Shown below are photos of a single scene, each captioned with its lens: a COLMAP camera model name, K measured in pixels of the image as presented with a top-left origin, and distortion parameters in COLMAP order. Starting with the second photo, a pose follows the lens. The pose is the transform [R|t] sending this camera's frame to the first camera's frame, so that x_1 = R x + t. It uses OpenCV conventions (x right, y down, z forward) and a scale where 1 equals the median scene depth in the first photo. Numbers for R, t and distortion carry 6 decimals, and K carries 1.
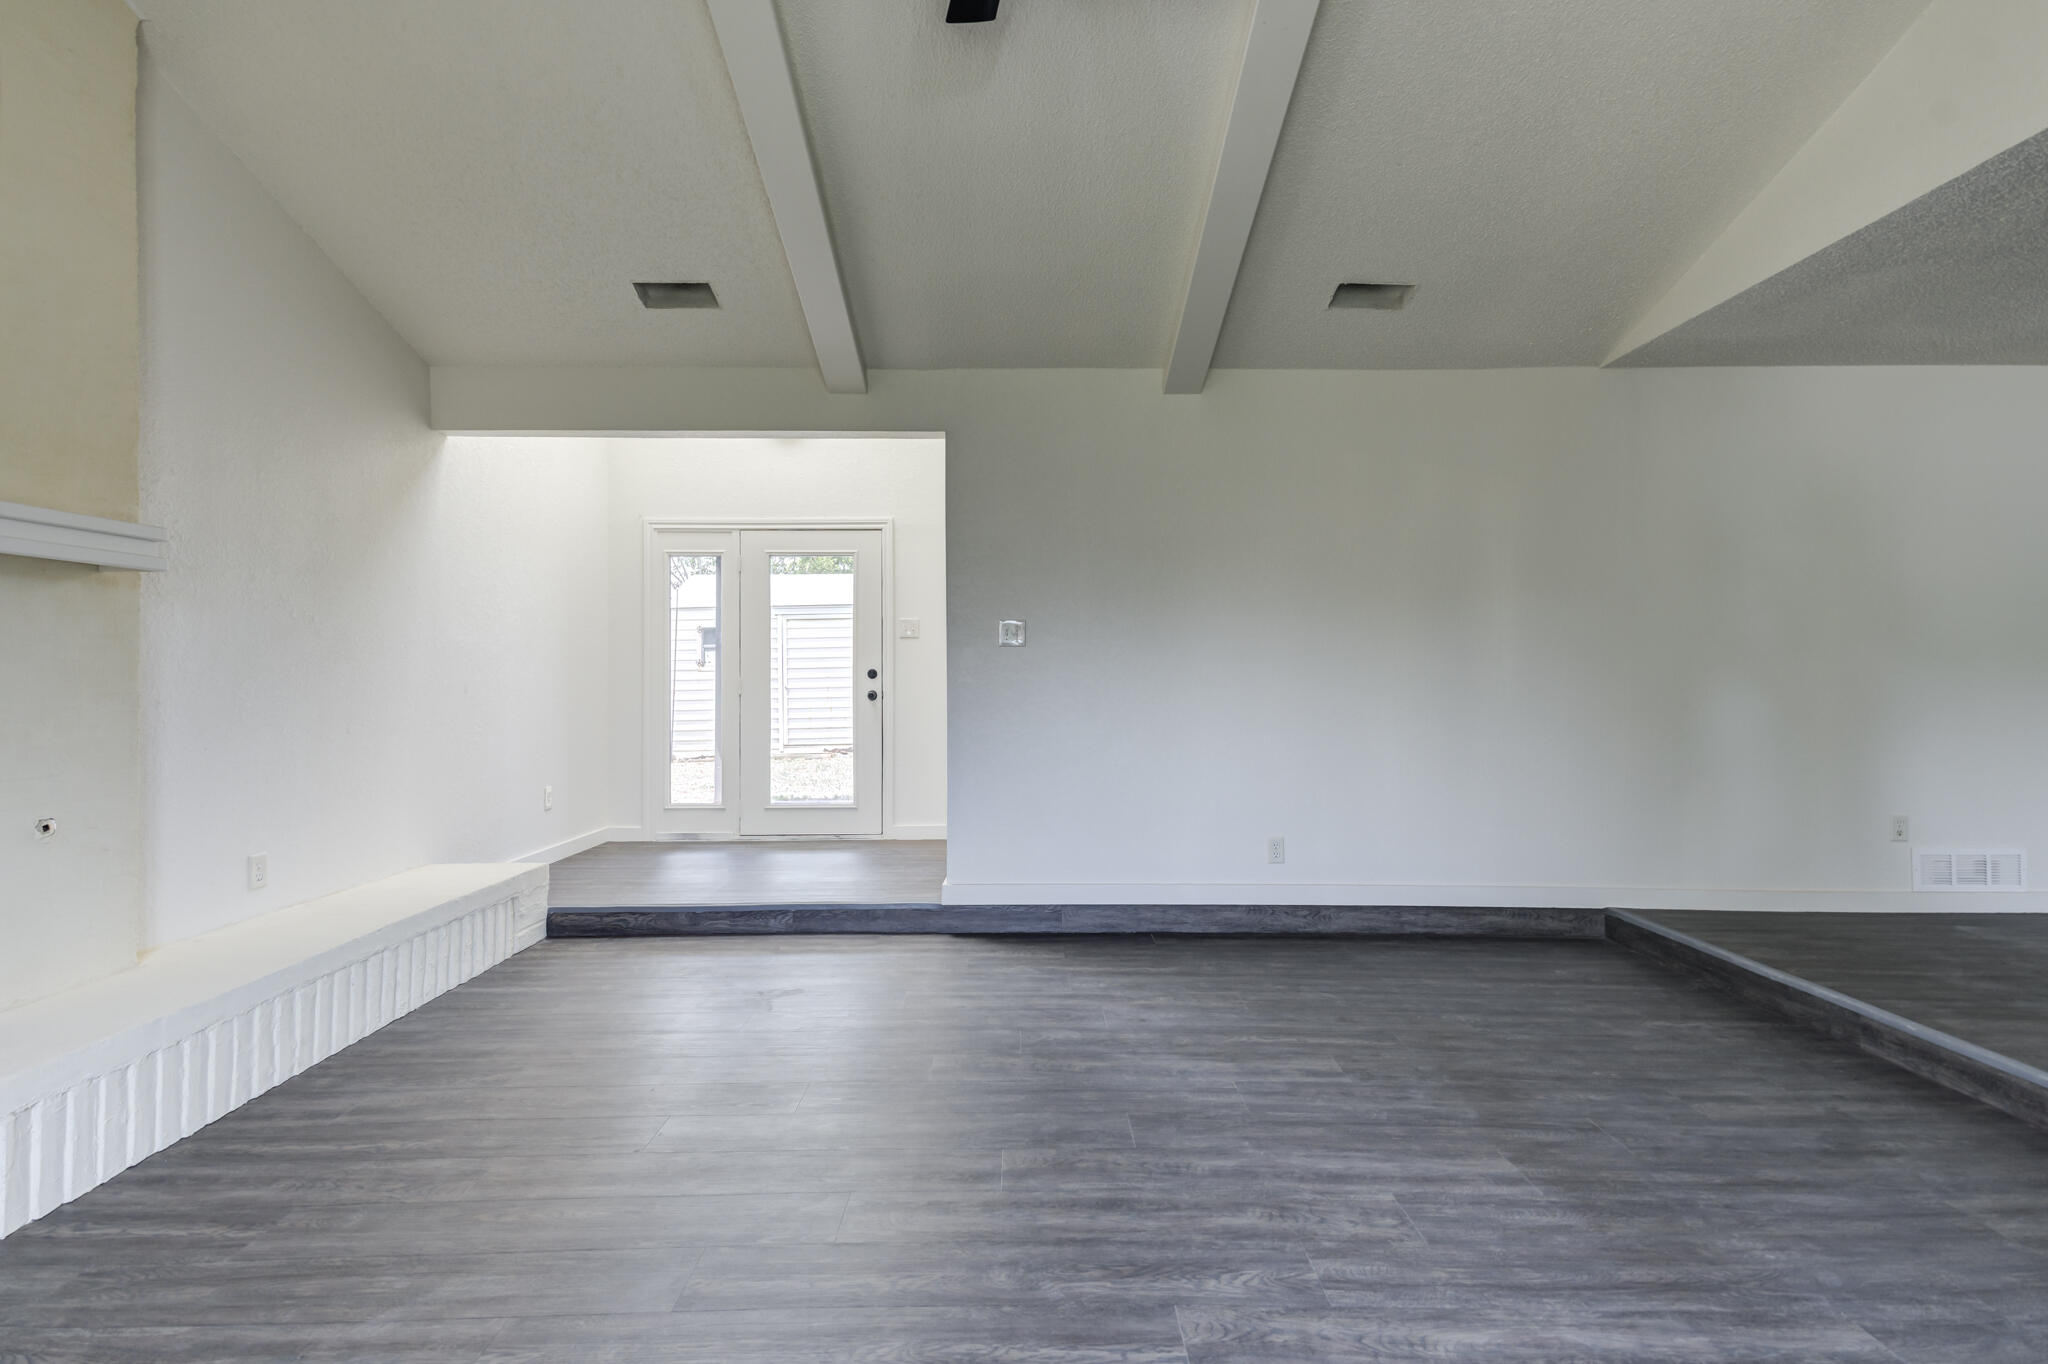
lens RADIAL K [[972.0, 0, 1031.6], [0, 972.0, 663.6], [0, 0, 1]] dist [0.044780, -0.008238]
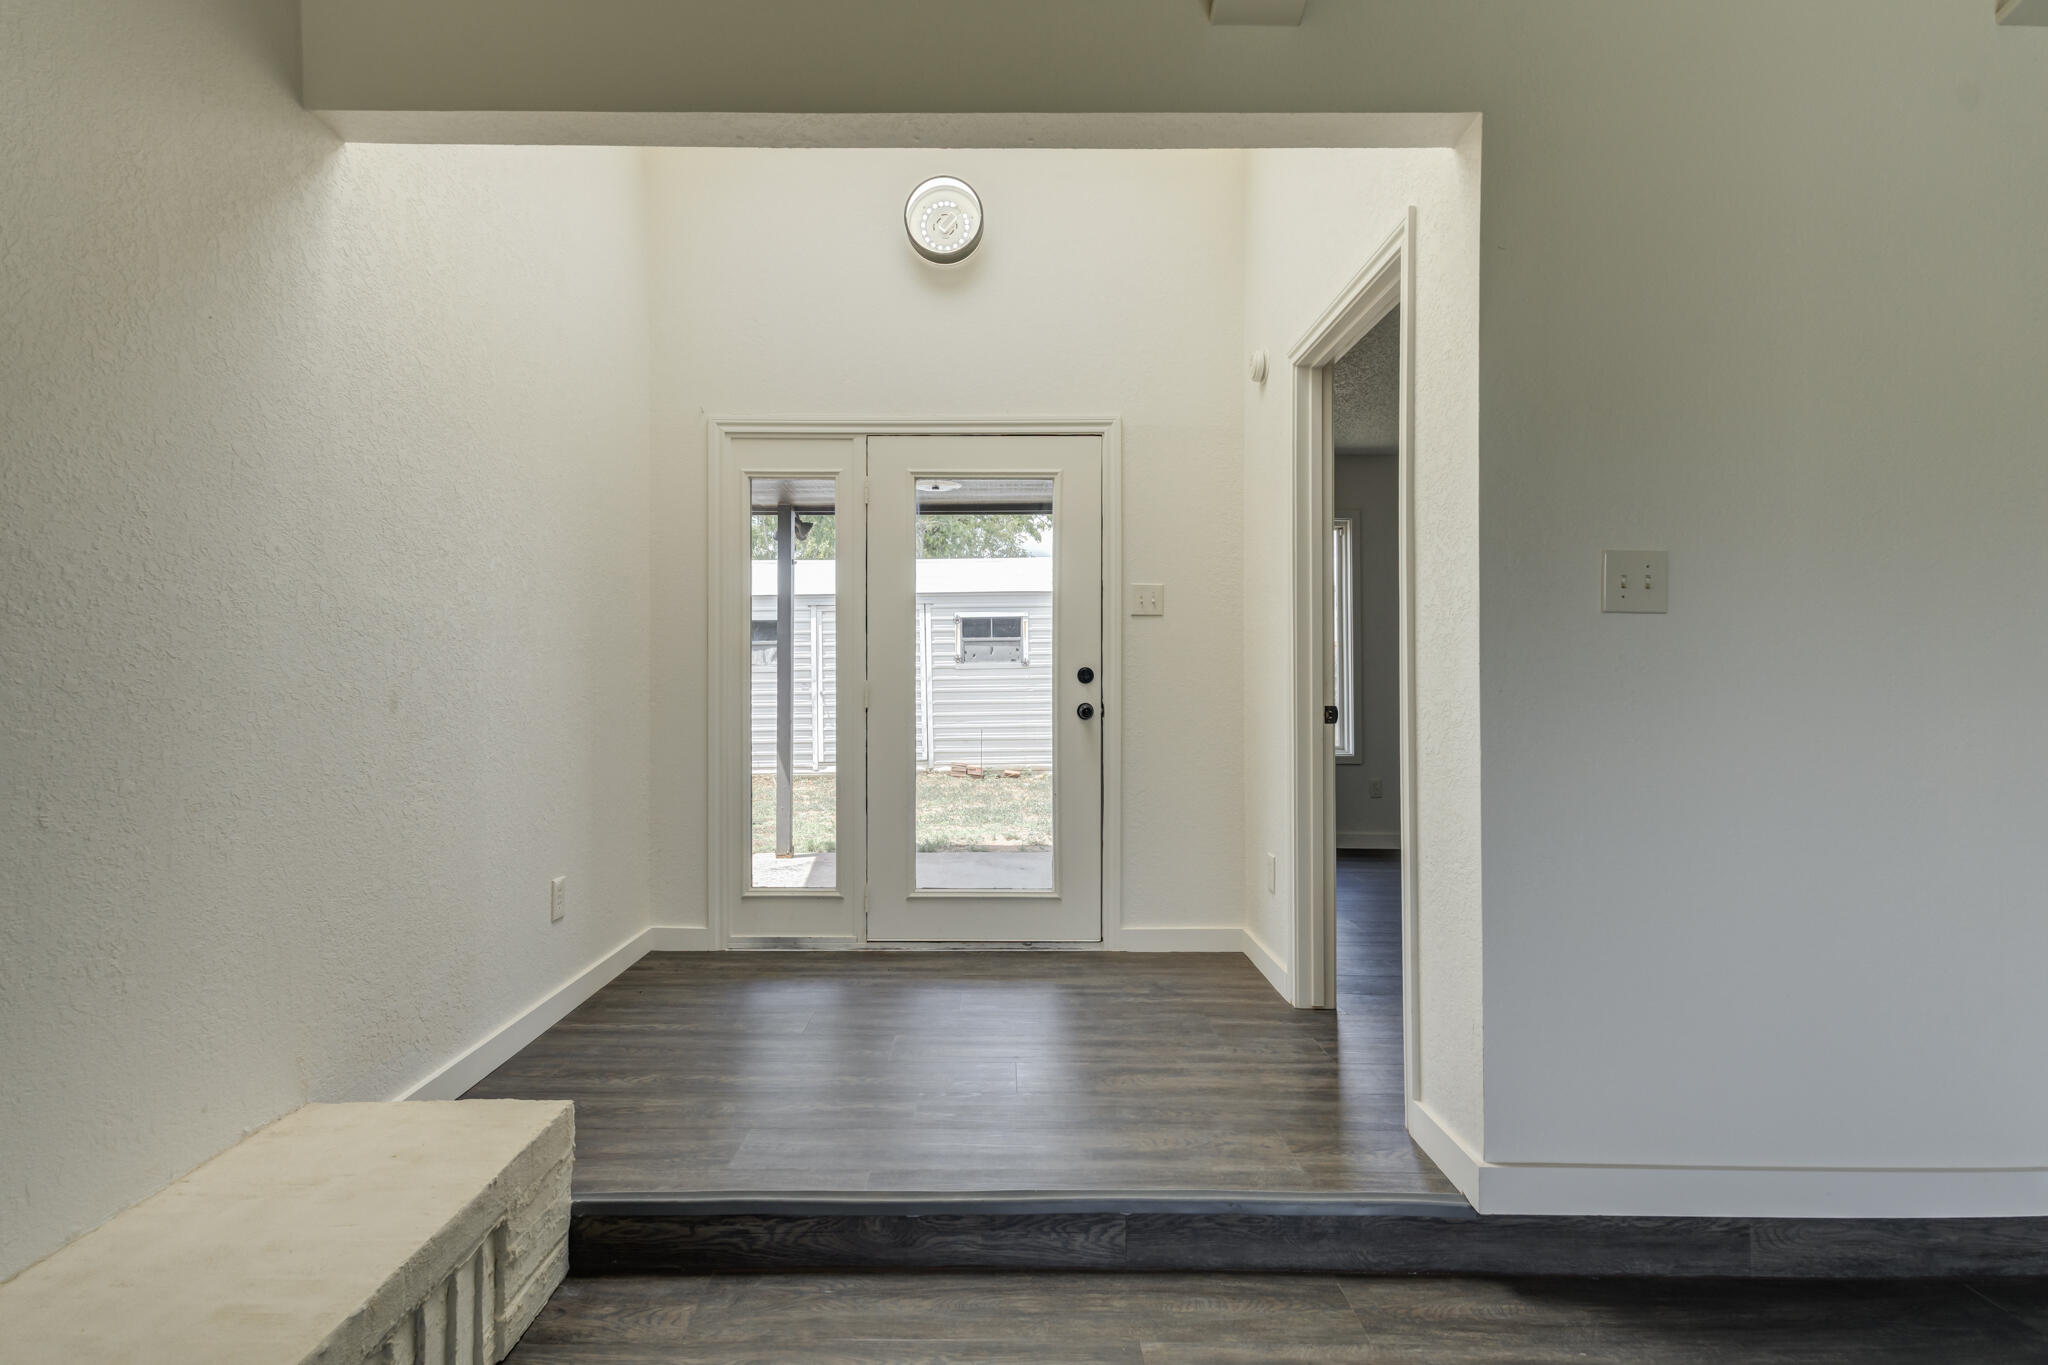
lens RADIAL K [[975.5, 0, 1008.8], [0, 975.5, 675.1], [0, 0, 1]] dist [0.029106, -0.008337]
pose [[0.999983, 0.005610, -0.001809, -0.308241], [-0.005595, 0.999950, 0.008264, 0.008122], [0.001856, -0.008254, 0.999964, 0.582758]]
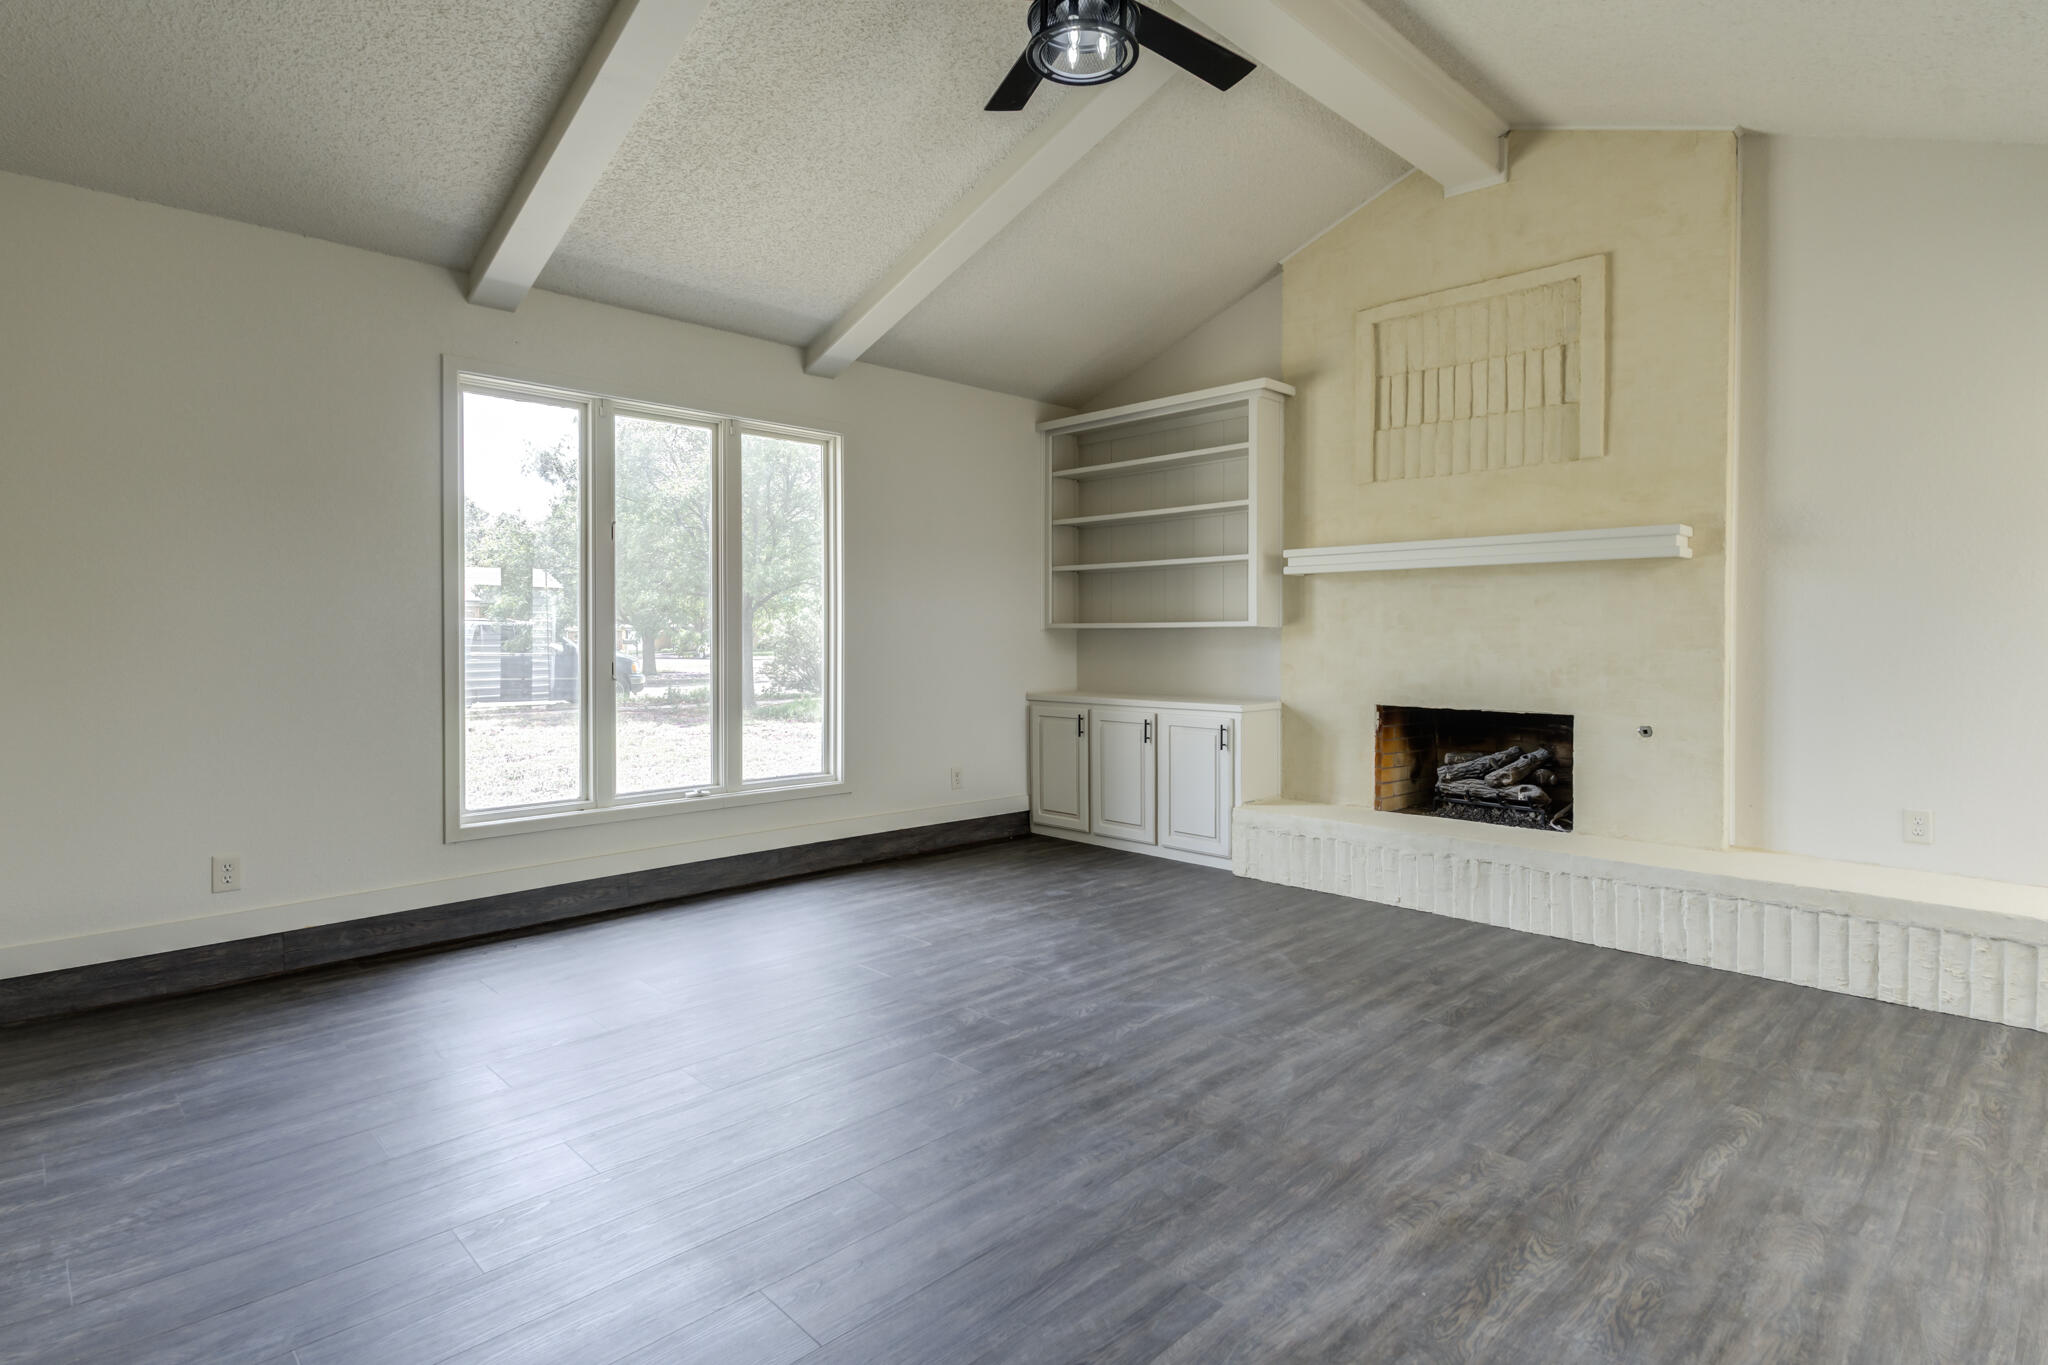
lens RADIAL K [[1042.9, 0, 1027.1], [0, 1042.9, 640.3], [0, 0, 1]] dist [0.020757, -0.011809]
pose [[-0.715935, 0.007183, -0.698130, 0.493717], [0.007725, 0.999967, 0.002367, 0.009336], [0.698124, -0.003699, -0.715967, 0.917476]]
